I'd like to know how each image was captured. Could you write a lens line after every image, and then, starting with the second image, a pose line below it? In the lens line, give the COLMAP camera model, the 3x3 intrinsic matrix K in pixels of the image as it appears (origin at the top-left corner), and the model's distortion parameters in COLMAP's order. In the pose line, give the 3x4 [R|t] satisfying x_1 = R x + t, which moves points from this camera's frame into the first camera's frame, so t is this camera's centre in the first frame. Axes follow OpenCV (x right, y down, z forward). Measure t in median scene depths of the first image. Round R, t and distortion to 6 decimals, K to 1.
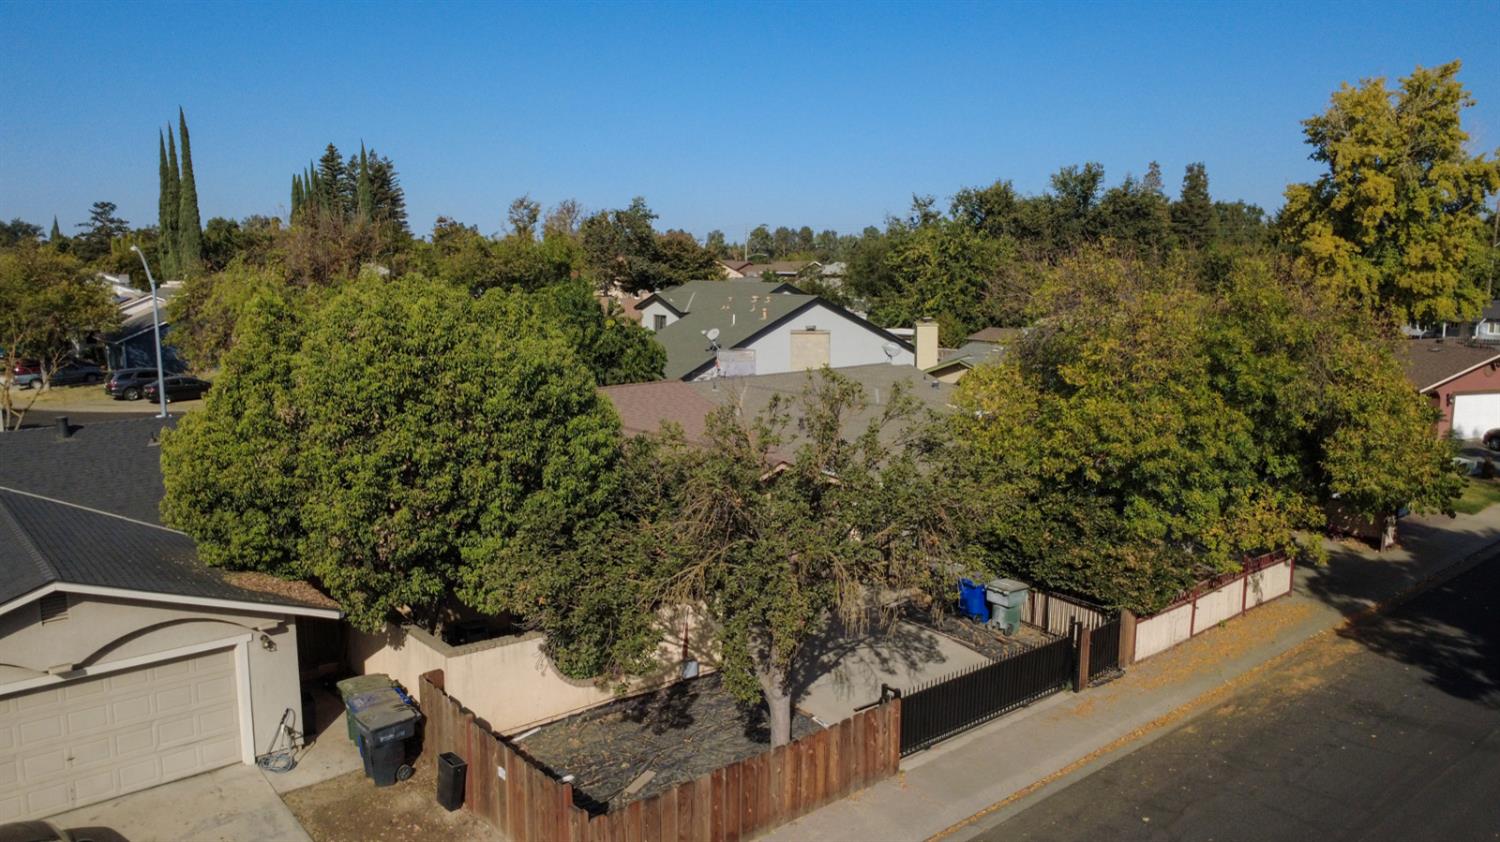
lens RADIAL K [[1093.7, 0, 750.0], [0, 1093.7, 421.0], [0, 0, 1]] dist [-0.003484, 0.001790]
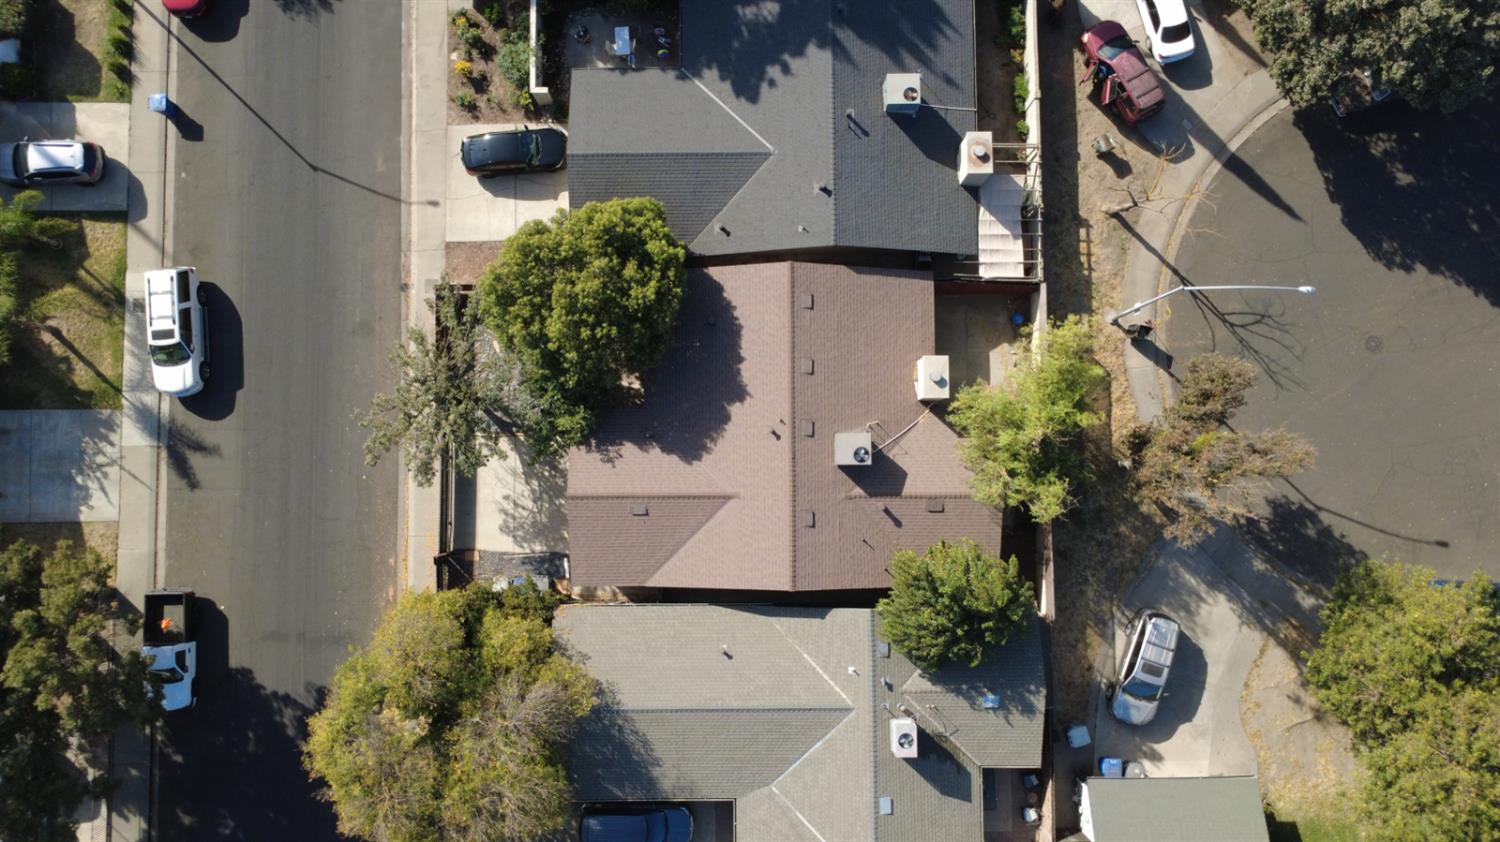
lens RADIAL K [[1093.7, 0, 750.0], [0, 1093.7, 421.0], [0, 0, 1]] dist [-0.003484, 0.001790]
pose [[-0.639015, 0.767809, -0.046138, -0.199299], [-0.117347, -0.038031, 0.992363, -2.024957], [0.760190, 0.639549, 0.114402, 1.083522]]
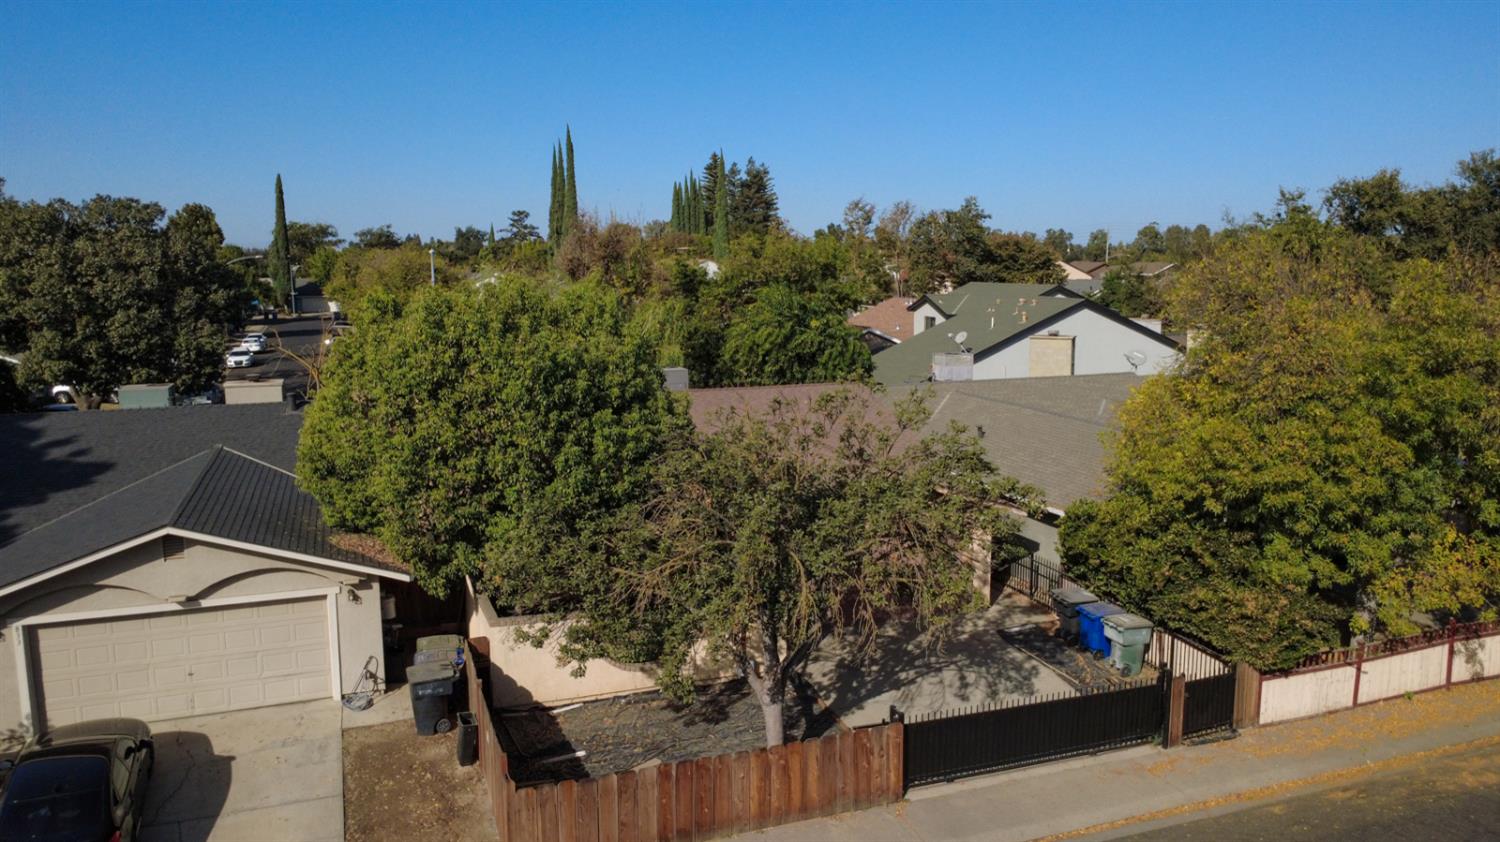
lens RADIAL K [[1093.7, 0, 750.0], [0, 1093.7, 421.0], [0, 0, 1]] dist [-0.003484, 0.001790]
pose [[0.940835, 0.047989, -0.335450, 0.275709], [-0.048263, 0.998806, 0.007525, -0.007585], [0.335411, 0.009110, 0.942028, 0.051056]]
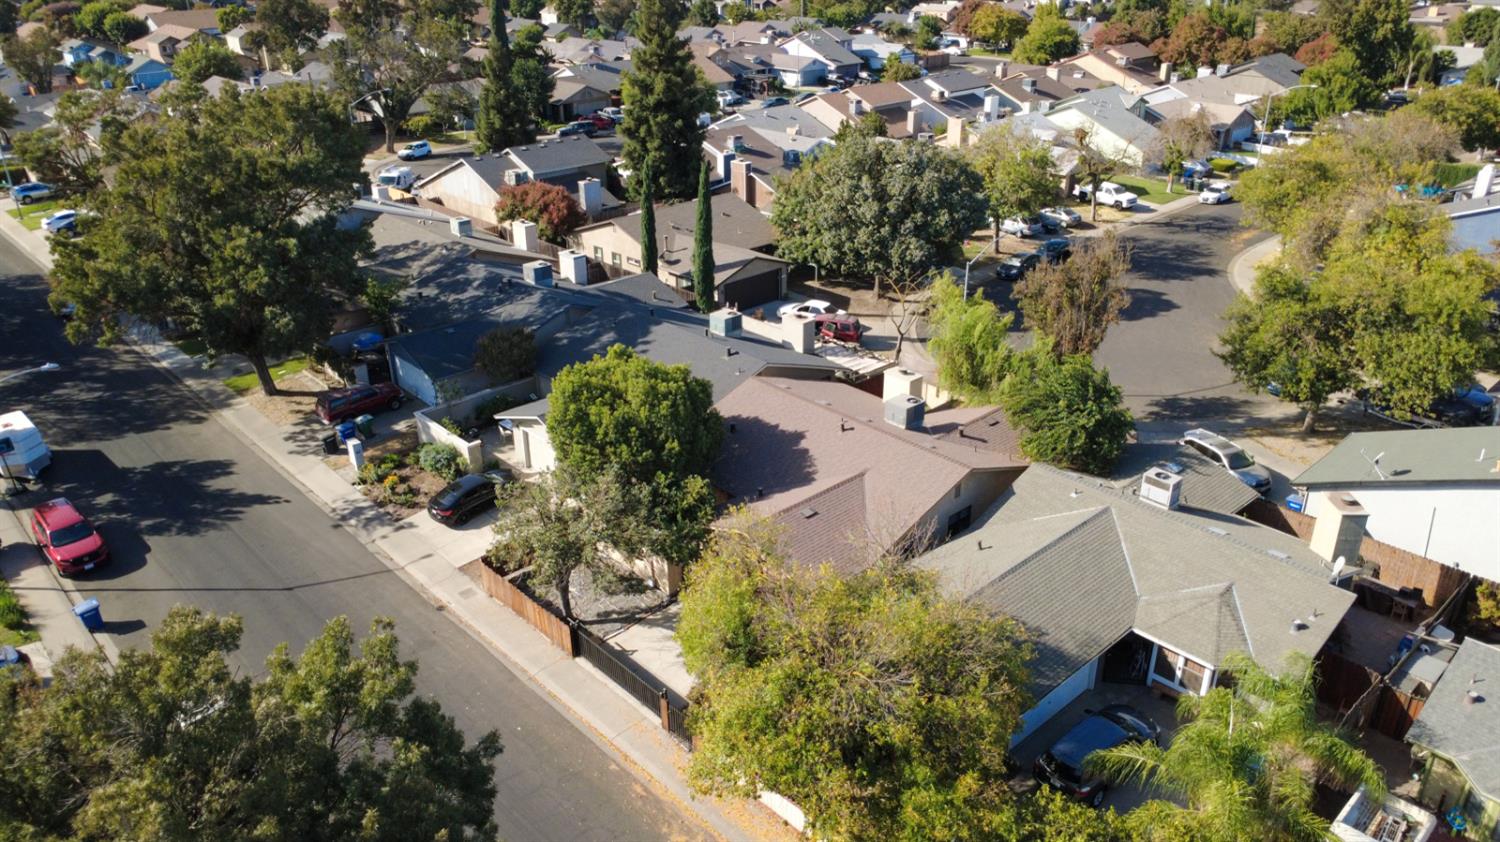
lens RADIAL K [[1093.7, 0, 750.0], [0, 1093.7, 421.0], [0, 0, 1]] dist [-0.003484, 0.001790]
pose [[0.047973, 0.424691, -0.904067, 1.680387], [-0.143467, 0.898653, 0.414535, -0.921658], [0.988492, 0.109817, 0.104040, 0.939448]]
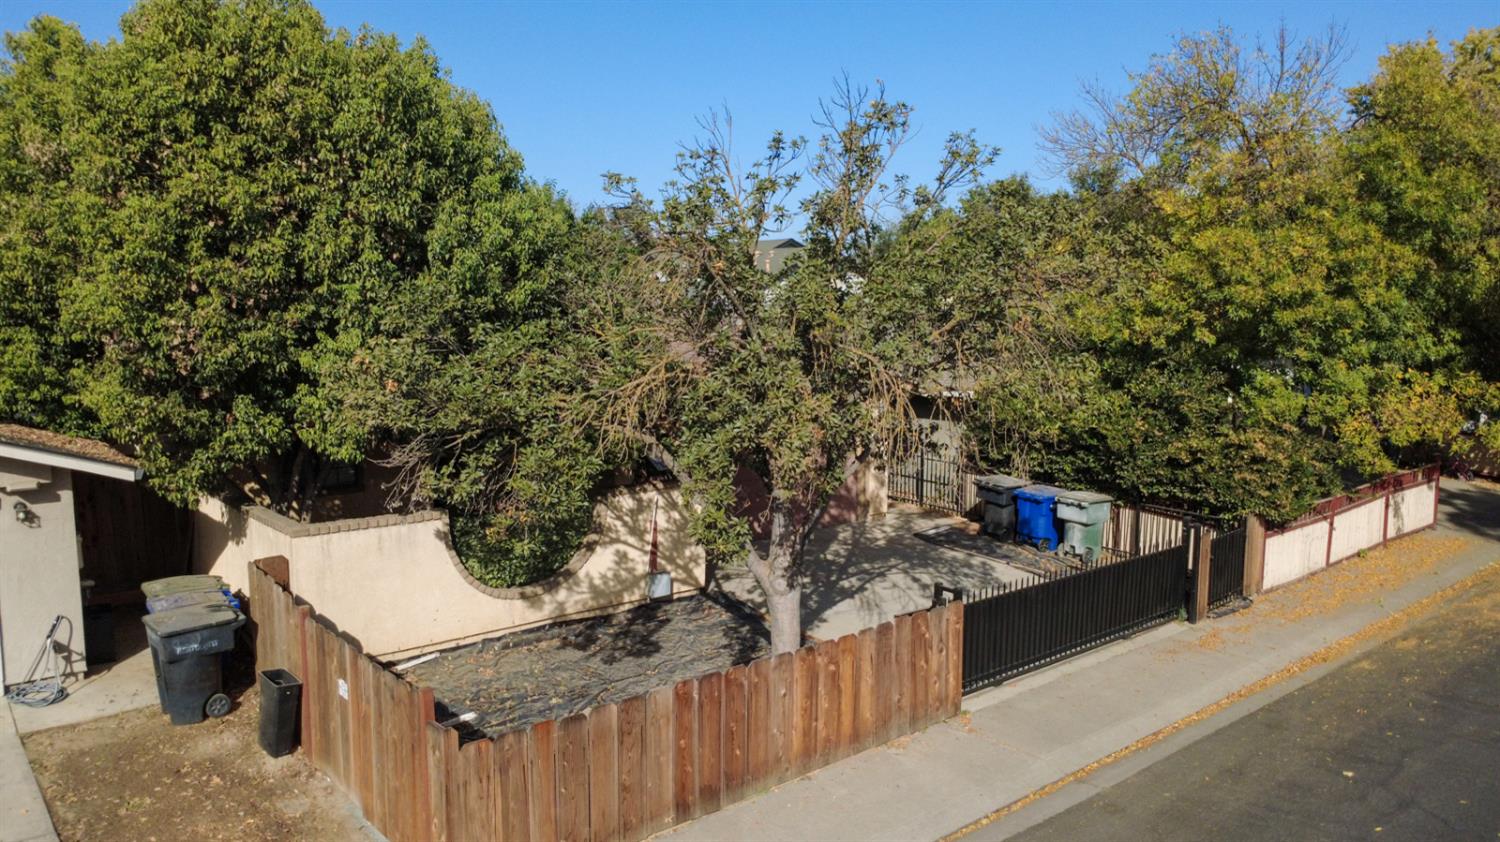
lens RADIAL K [[1093.7, 0, 750.0], [0, 1093.7, 421.0], [0, 0, 1]] dist [-0.003484, 0.001790]
pose [[0.999992, 0.000342, -0.004087, 0.007518], [-0.000477, 0.999448, -0.033210, 0.142886], [0.004073, 0.033211, 0.999440, 0.277459]]
